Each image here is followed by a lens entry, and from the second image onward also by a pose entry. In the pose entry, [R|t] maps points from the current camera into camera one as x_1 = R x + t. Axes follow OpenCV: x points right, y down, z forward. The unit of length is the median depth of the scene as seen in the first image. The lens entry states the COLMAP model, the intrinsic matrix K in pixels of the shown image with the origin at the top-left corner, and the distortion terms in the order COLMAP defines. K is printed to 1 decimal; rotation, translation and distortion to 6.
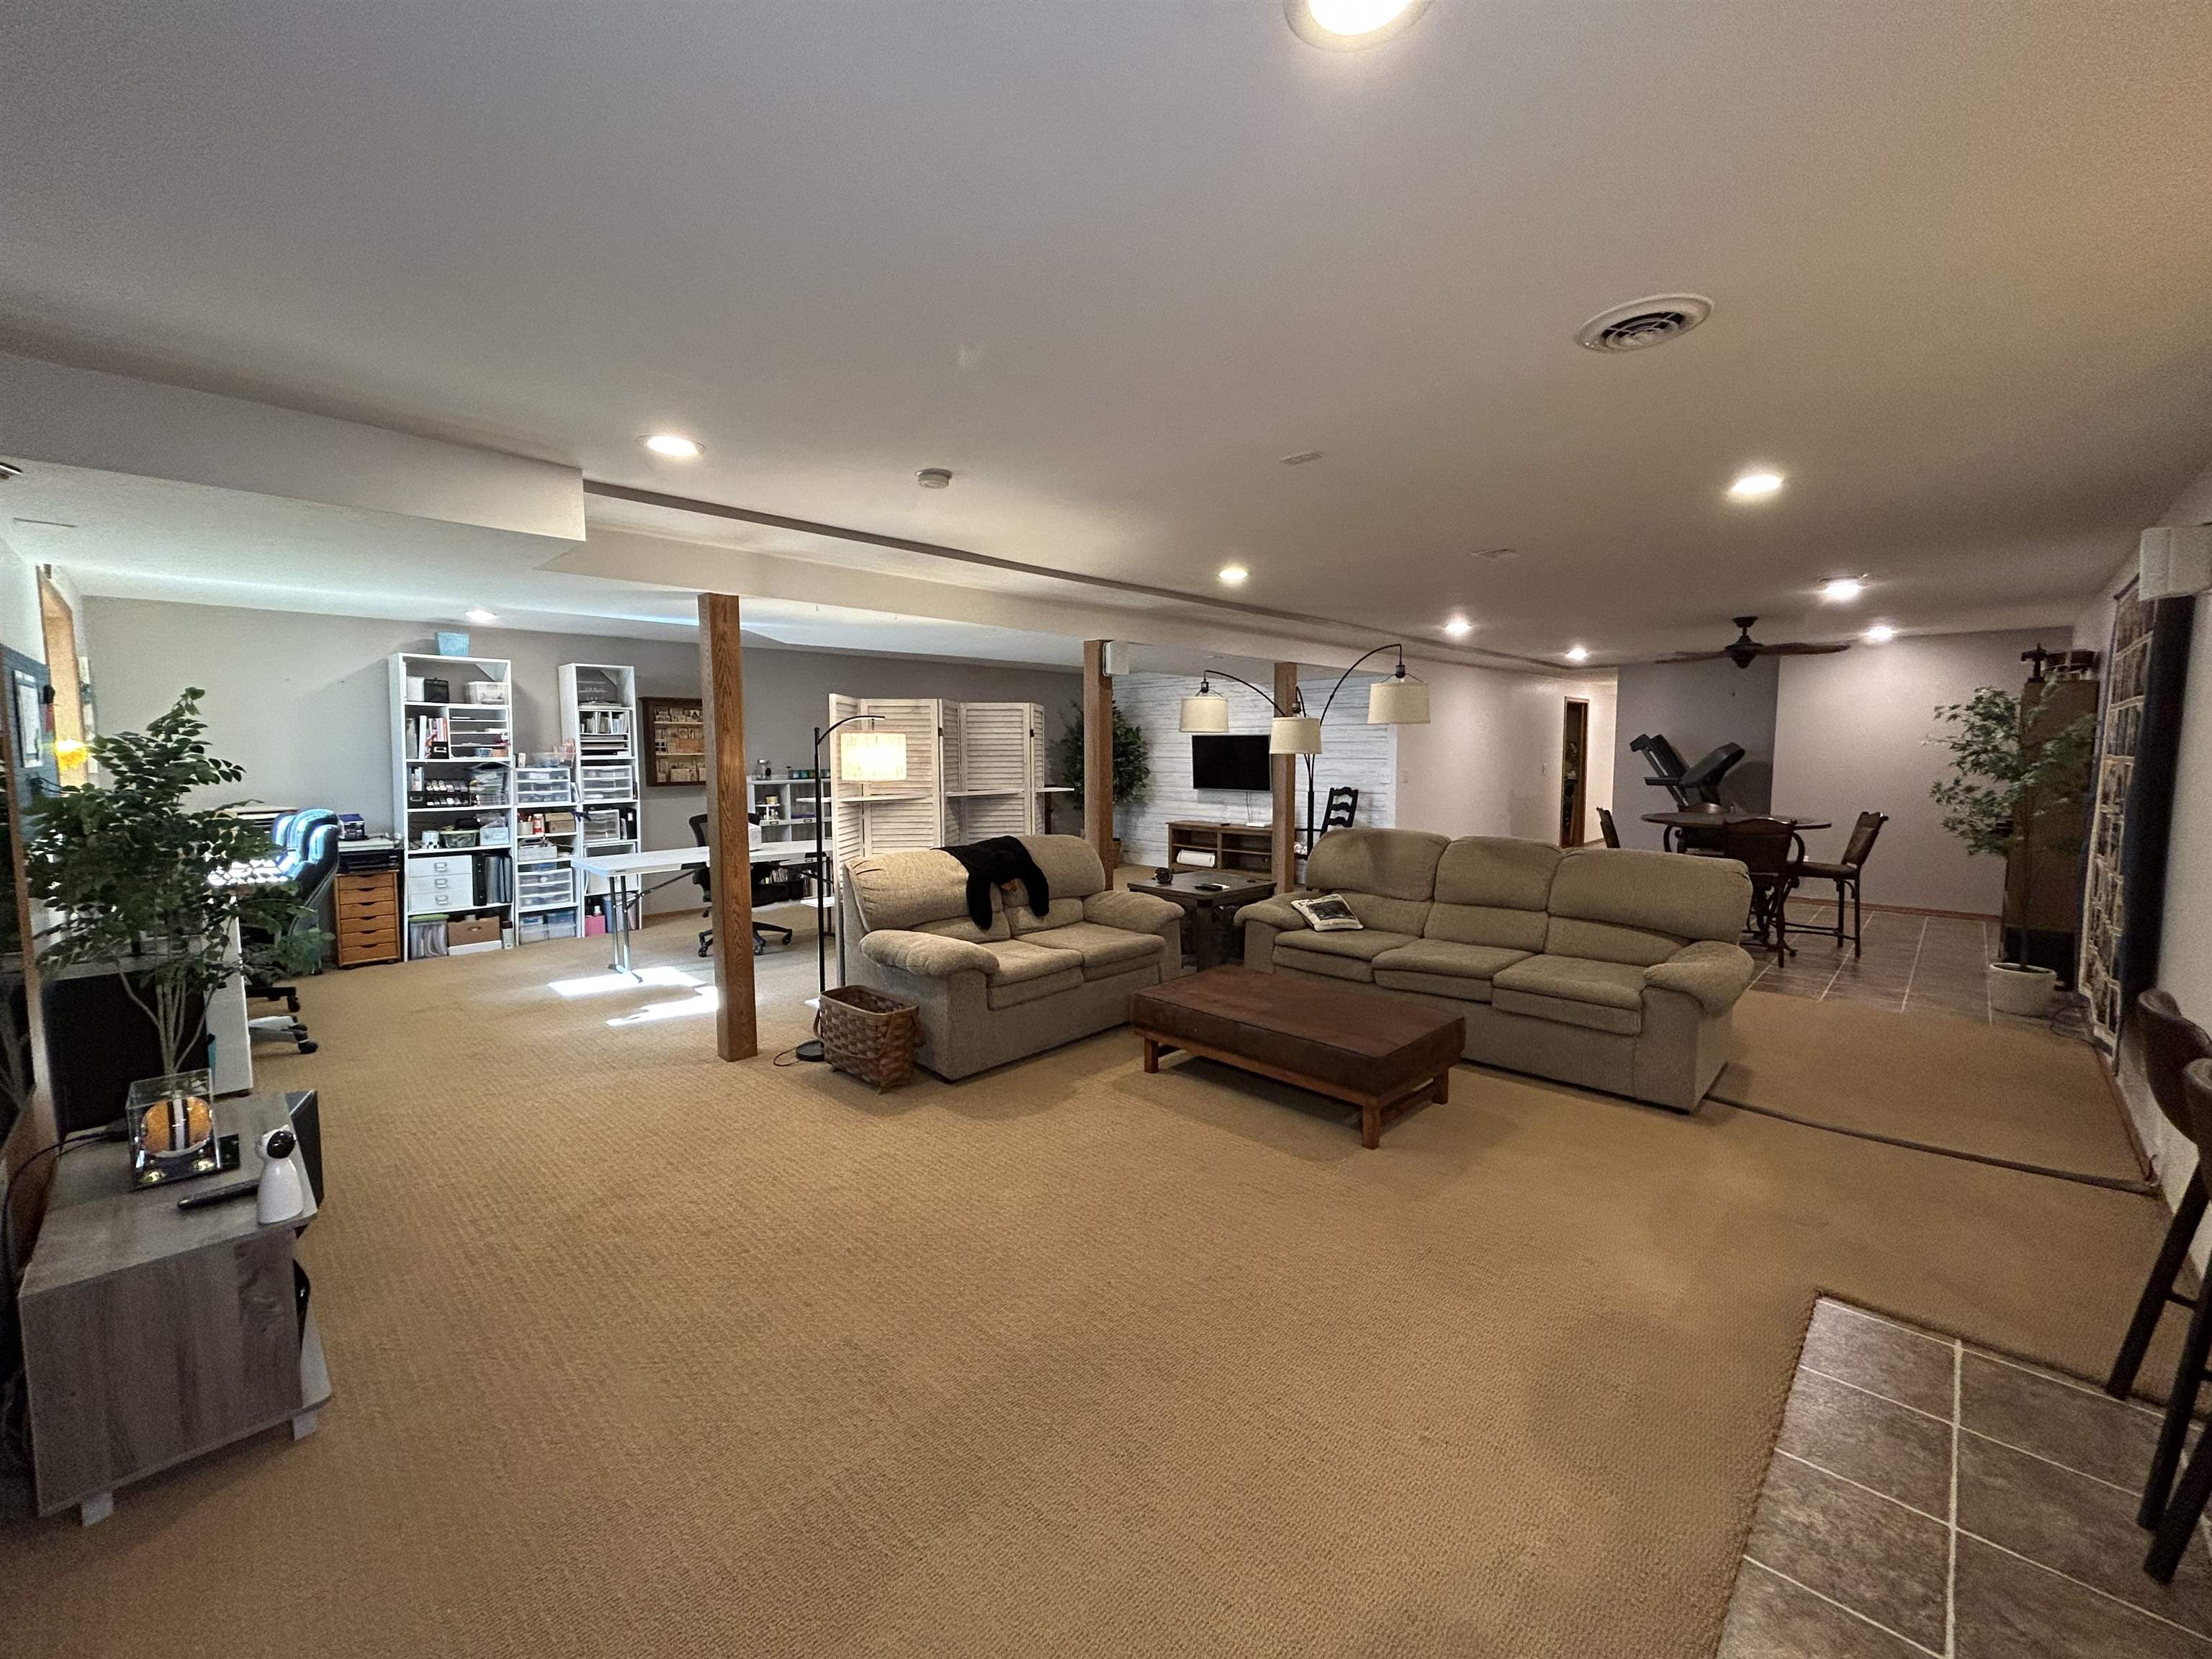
lens RADIAL K [[889.8, 0, 1103.9], [0, 889.8, 828.2], [0, 0, 1]] dist [-0.002100, 0.001323]
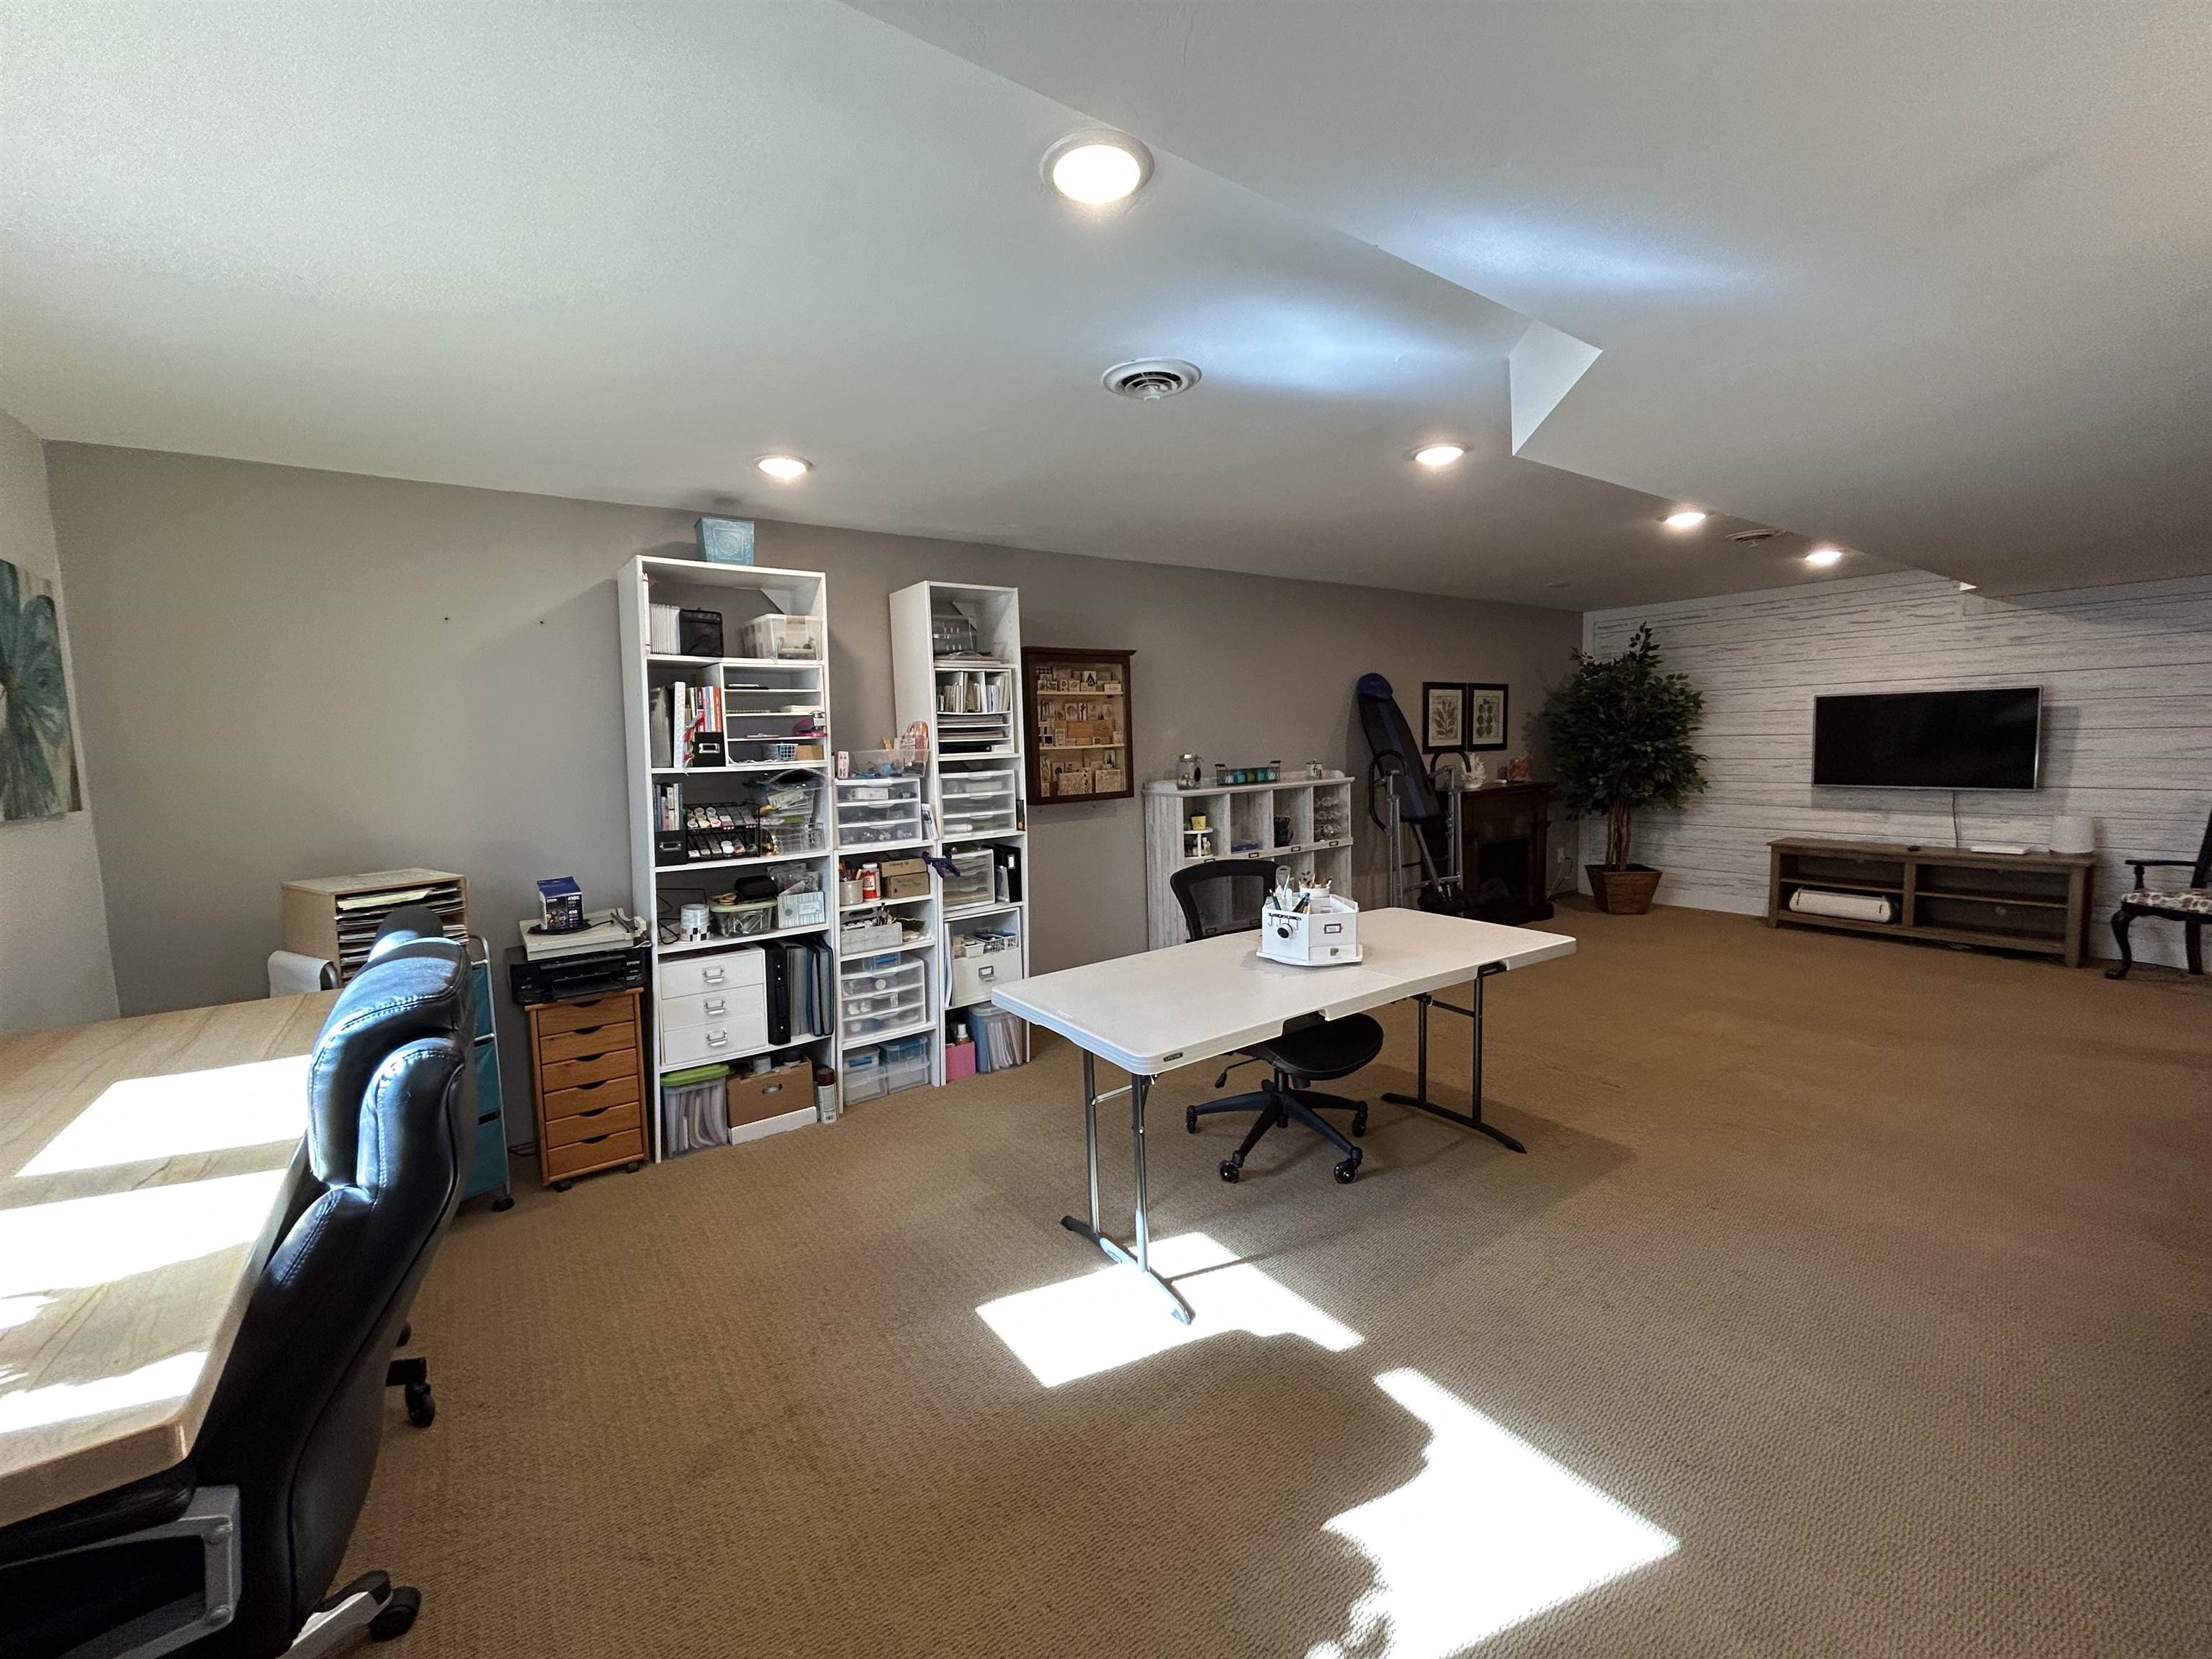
lens RADIAL K [[889.8, 0, 1105.6], [0, 889.8, 831.4], [0, 0, 1]] dist [-0.002100, 0.001323]
pose [[0.983805, -0.007465, -0.179085, -0.412256], [0.010442, 0.999822, 0.015687, -0.044185], [0.178936, -0.017303, 0.983708, 0.512802]]
